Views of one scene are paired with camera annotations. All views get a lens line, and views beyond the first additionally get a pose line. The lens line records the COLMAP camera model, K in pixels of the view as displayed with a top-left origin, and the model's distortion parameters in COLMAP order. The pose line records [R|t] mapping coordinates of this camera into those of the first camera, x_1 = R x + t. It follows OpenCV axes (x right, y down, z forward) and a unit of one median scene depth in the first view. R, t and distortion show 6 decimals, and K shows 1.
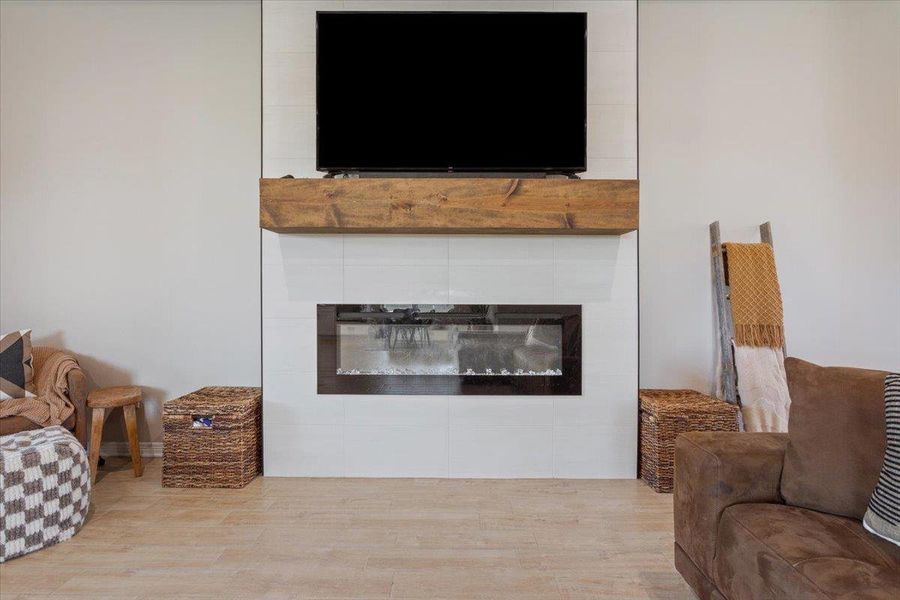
lens RADIAL K [[449.4, 0, 450.4], [0, 449.4, 298.2], [0, 0, 1]] dist [-0.003762, 0.000124]
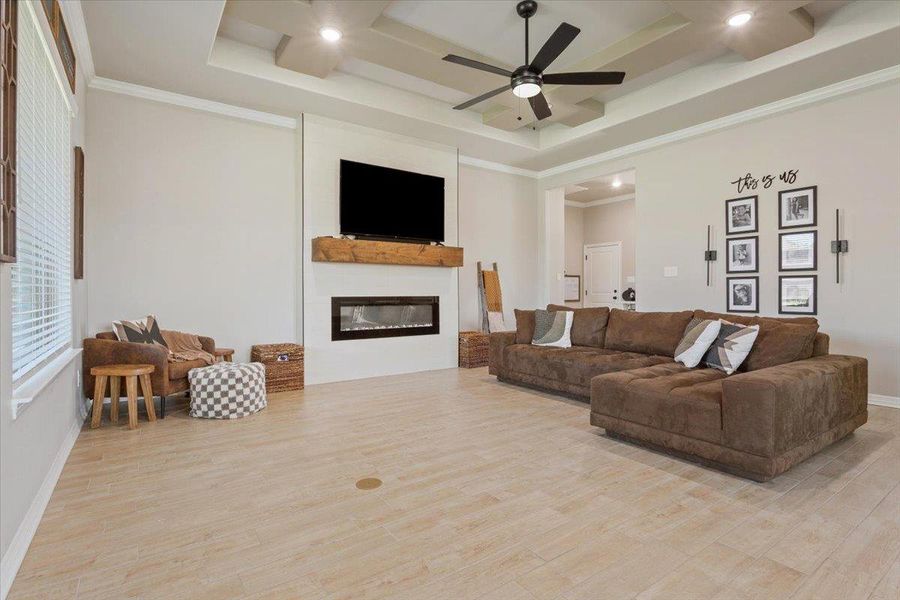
lens RADIAL K [[439.7, 0, 455.6], [0, 439.7, 293.1], [0, 0, 1]] dist [-0.003810, 0.000077]
pose [[0.806921, -0.006607, 0.590622, -1.054415], [0.005919, 0.999978, 0.003100, -0.007579], [-0.590630, 0.000995, 0.806942, -0.967693]]
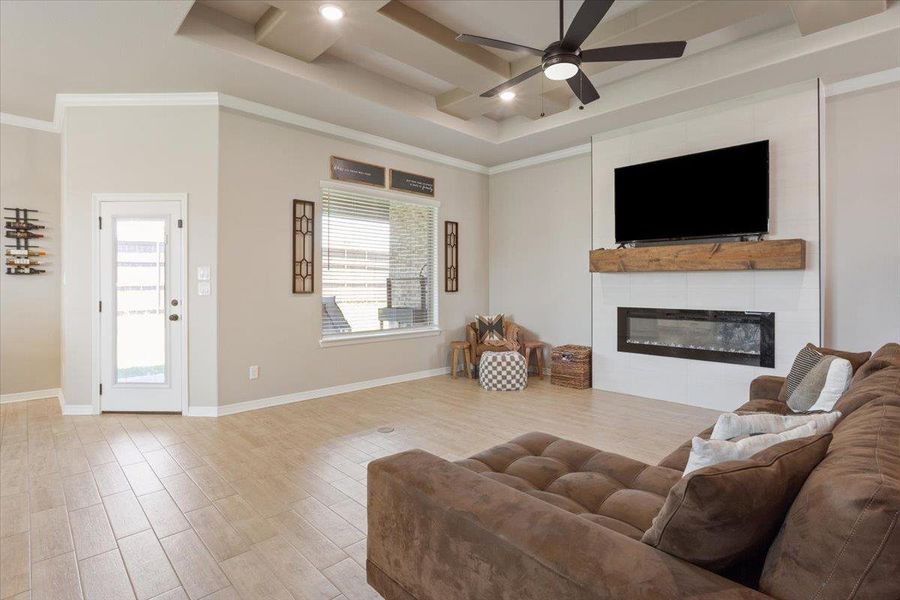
lens RADIAL K [[458.6, 0, 453.1], [0, 458.6, 291.4], [0, 0, 1]] dist [-0.003933, 0.000855]
pose [[0.716989, 0.007533, -0.697043, 0.635952], [-0.002542, 0.999963, 0.008192, -0.074841], [0.697080, -0.004101, 0.716982, -1.036509]]
